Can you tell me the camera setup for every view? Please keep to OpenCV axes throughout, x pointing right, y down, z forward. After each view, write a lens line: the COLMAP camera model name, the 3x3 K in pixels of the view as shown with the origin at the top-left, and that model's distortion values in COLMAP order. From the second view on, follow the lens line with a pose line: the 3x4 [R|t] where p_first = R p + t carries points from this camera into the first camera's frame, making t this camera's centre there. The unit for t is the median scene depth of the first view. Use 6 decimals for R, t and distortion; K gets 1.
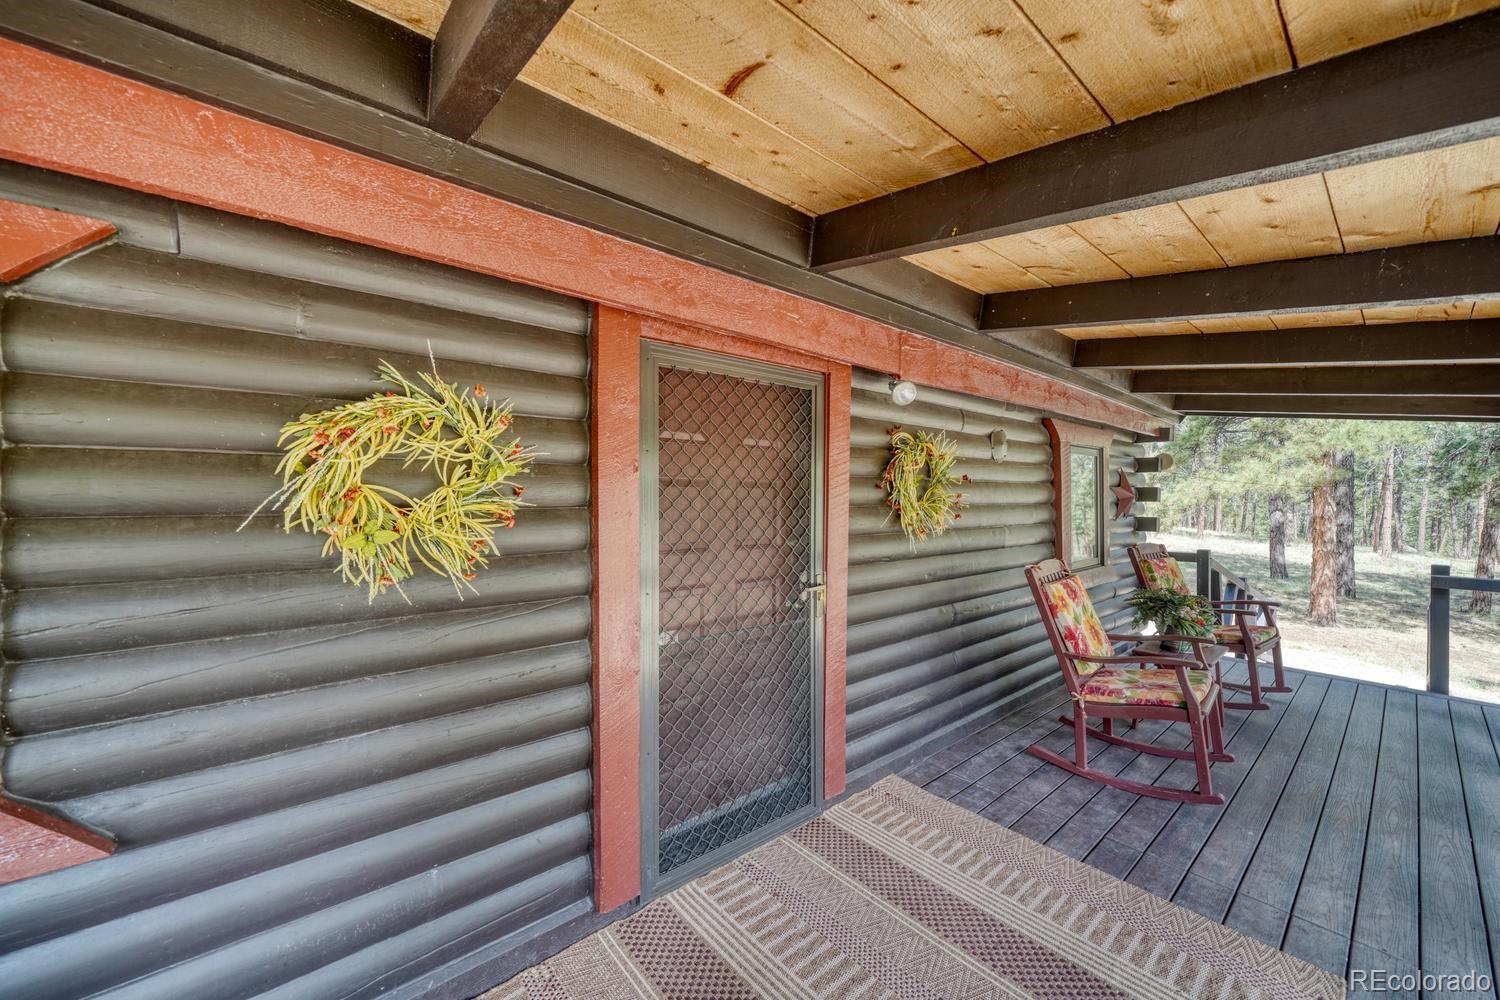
lens RADIAL K [[530.3, 0, 757.5], [0, 530.3, 499.3], [0, 0, 1]] dist [-0.000922, -0.000038]
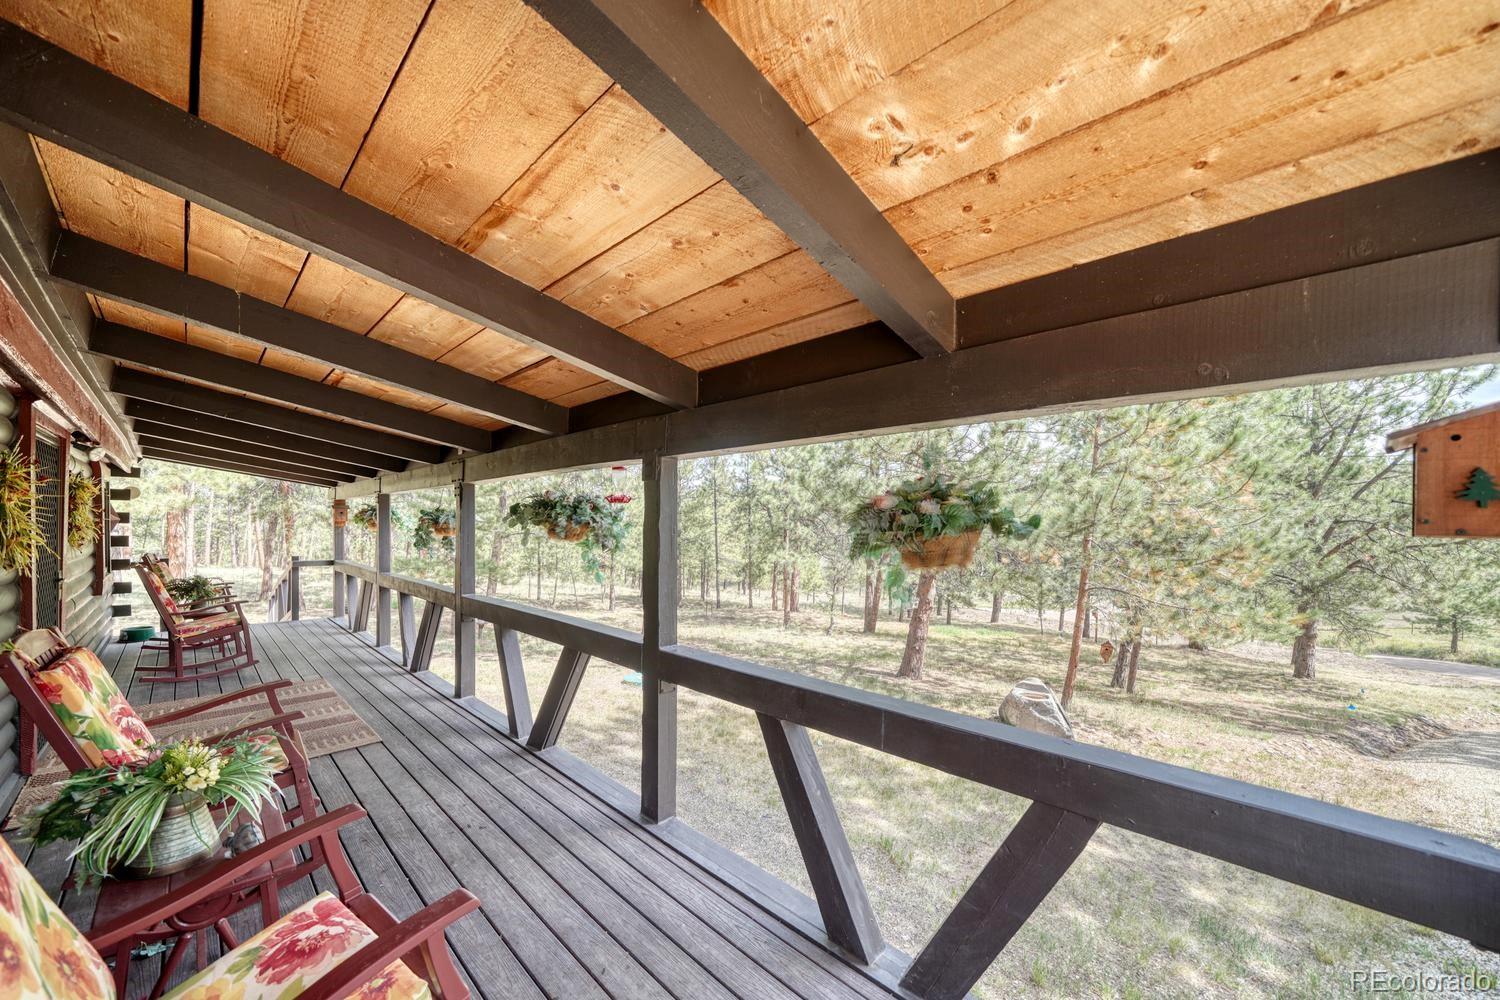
lens RADIAL K [[530.3, 0, 757.5], [0, 530.3, 499.3], [0, 0, 1]] dist [-0.000922, -0.000038]
pose [[-0.152112, 0.043909, 0.987387, -0.773036], [-0.007254, 0.998936, -0.045540, -0.007161], [-0.988337, -0.014089, -0.151632, -0.332739]]
